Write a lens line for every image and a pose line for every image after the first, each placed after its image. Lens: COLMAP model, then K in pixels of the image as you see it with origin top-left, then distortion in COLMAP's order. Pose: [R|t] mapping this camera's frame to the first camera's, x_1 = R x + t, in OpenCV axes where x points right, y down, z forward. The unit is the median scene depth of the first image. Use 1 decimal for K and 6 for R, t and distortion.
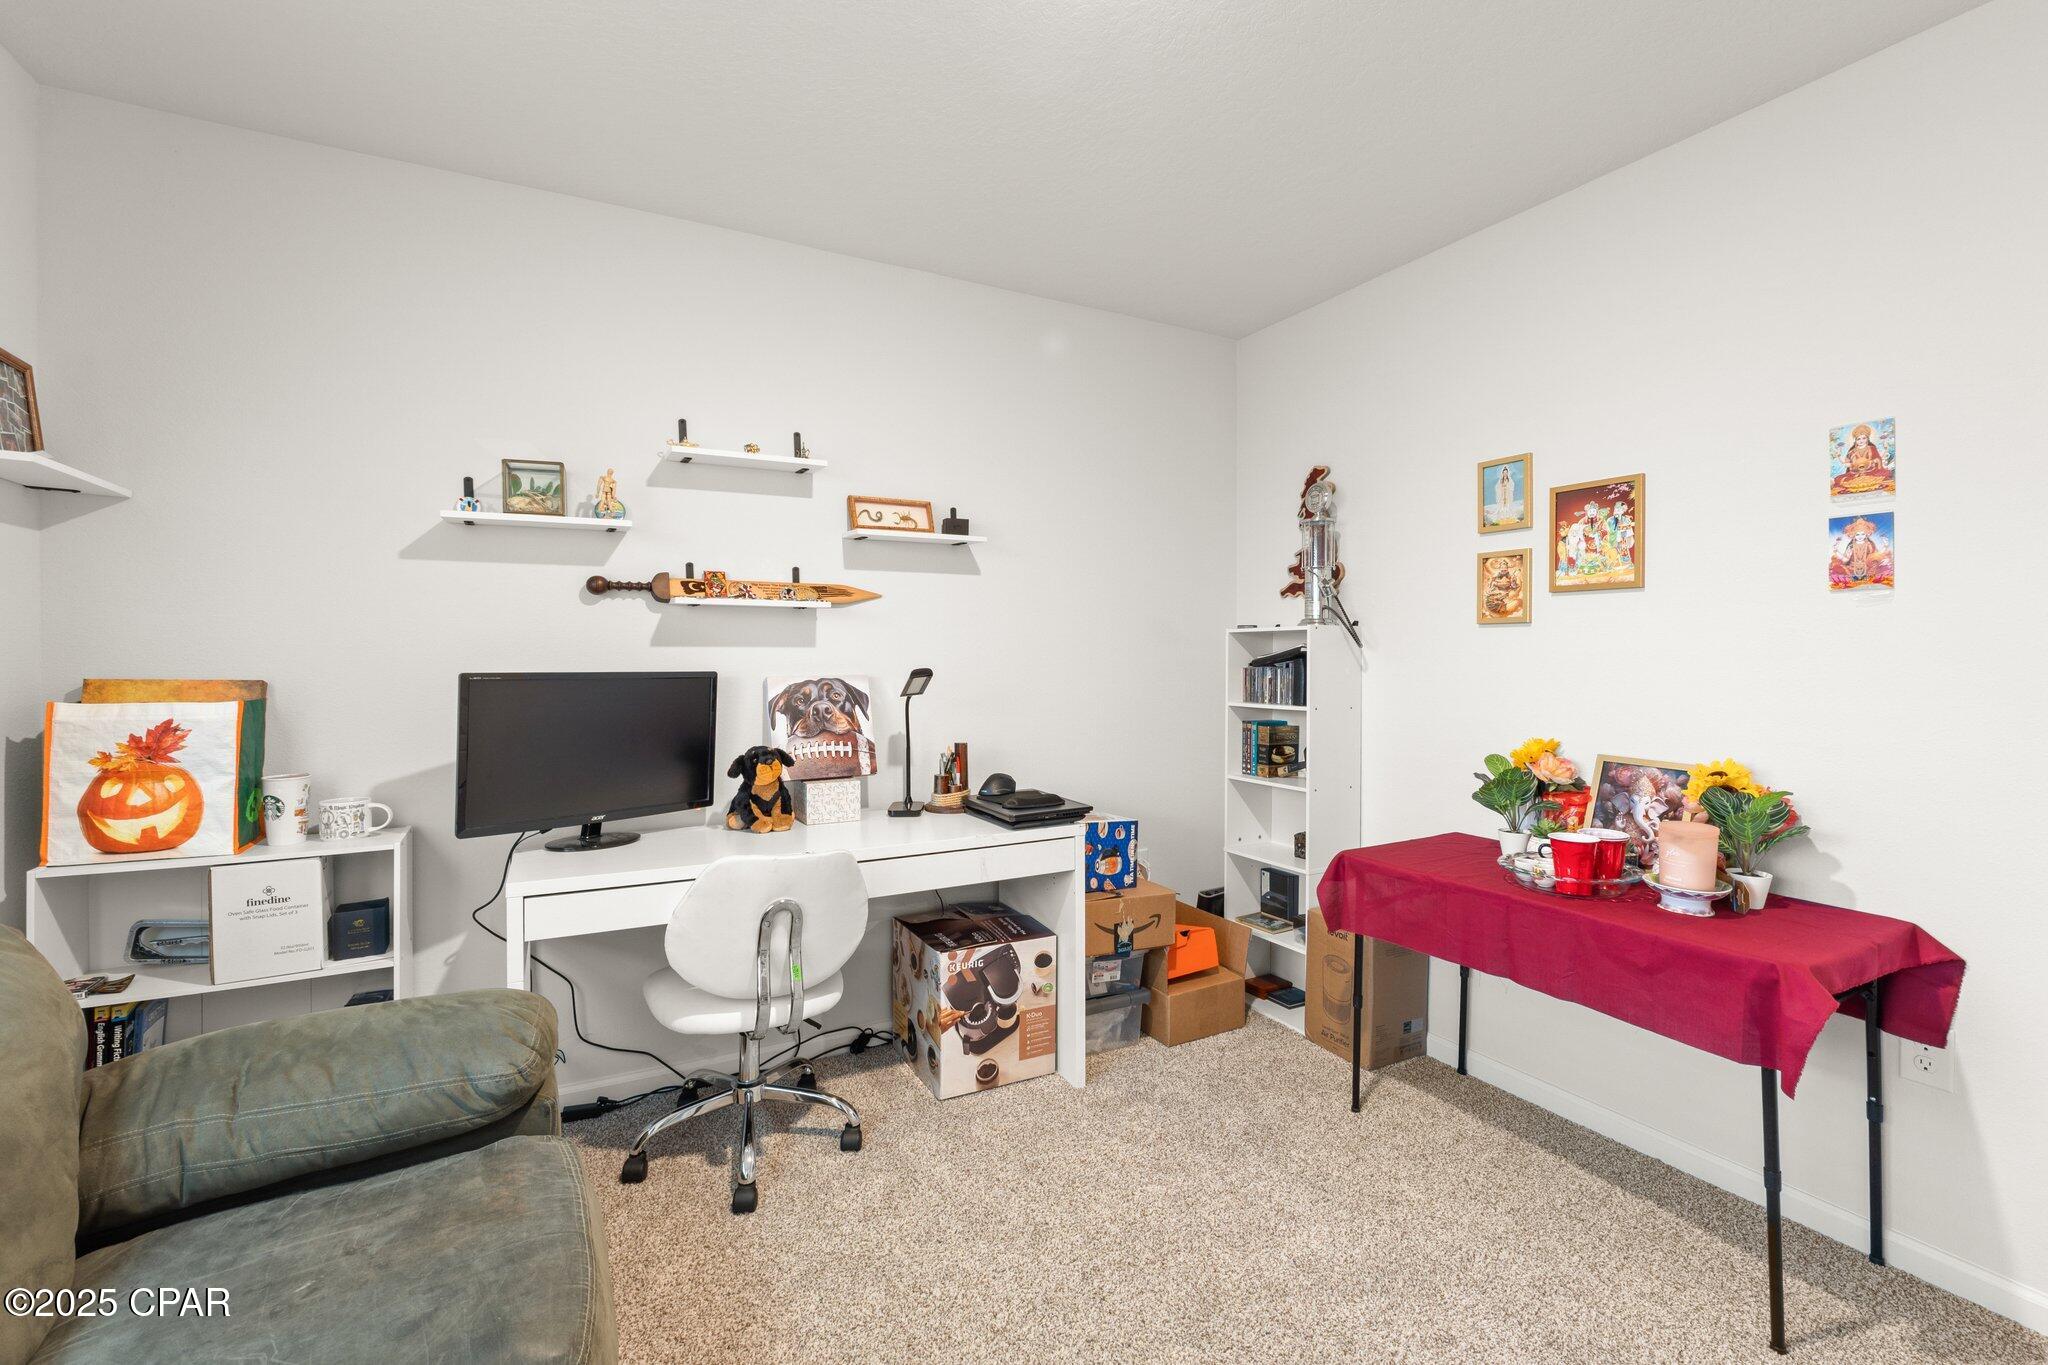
lens RADIAL K [[866.1, 0, 1036.8], [0, 866.1, 669.0], [0, 0, 1]] dist [-0.007521, -0.000053]
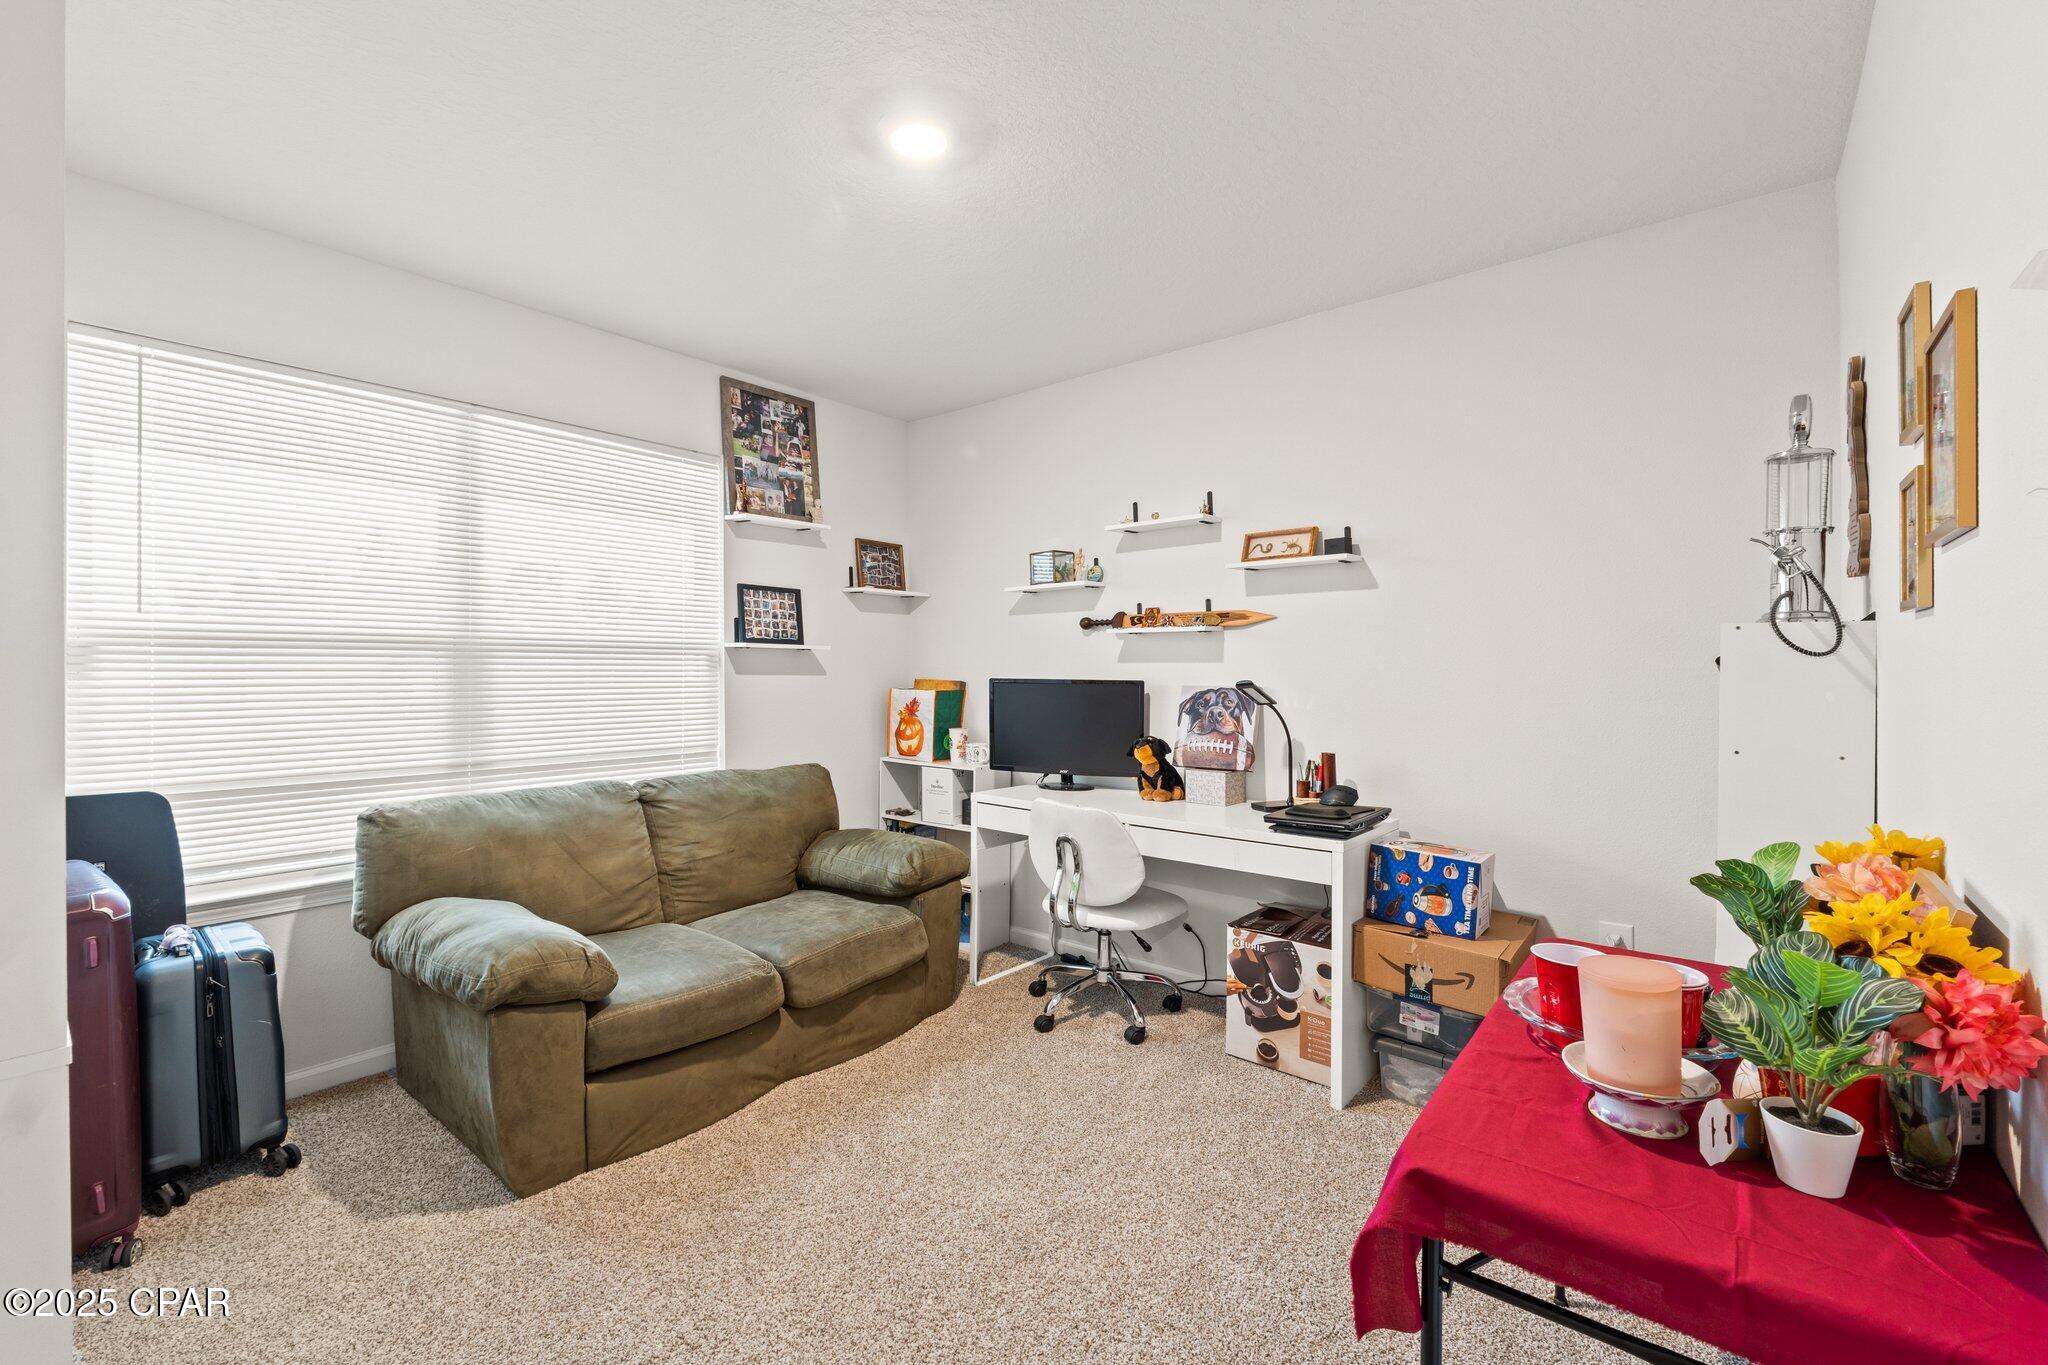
lens RADIAL K [[866.1, 0, 1024.4], [0, 866.1, 669.7], [0, 0, 1]] dist [-0.007521, -0.000053]
pose [[0.378140, 0.003302, -0.925743, 0.823383], [-0.014554, 0.999891, -0.002378, -0.008262], [0.925634, 0.014373, 0.378147, 0.292289]]
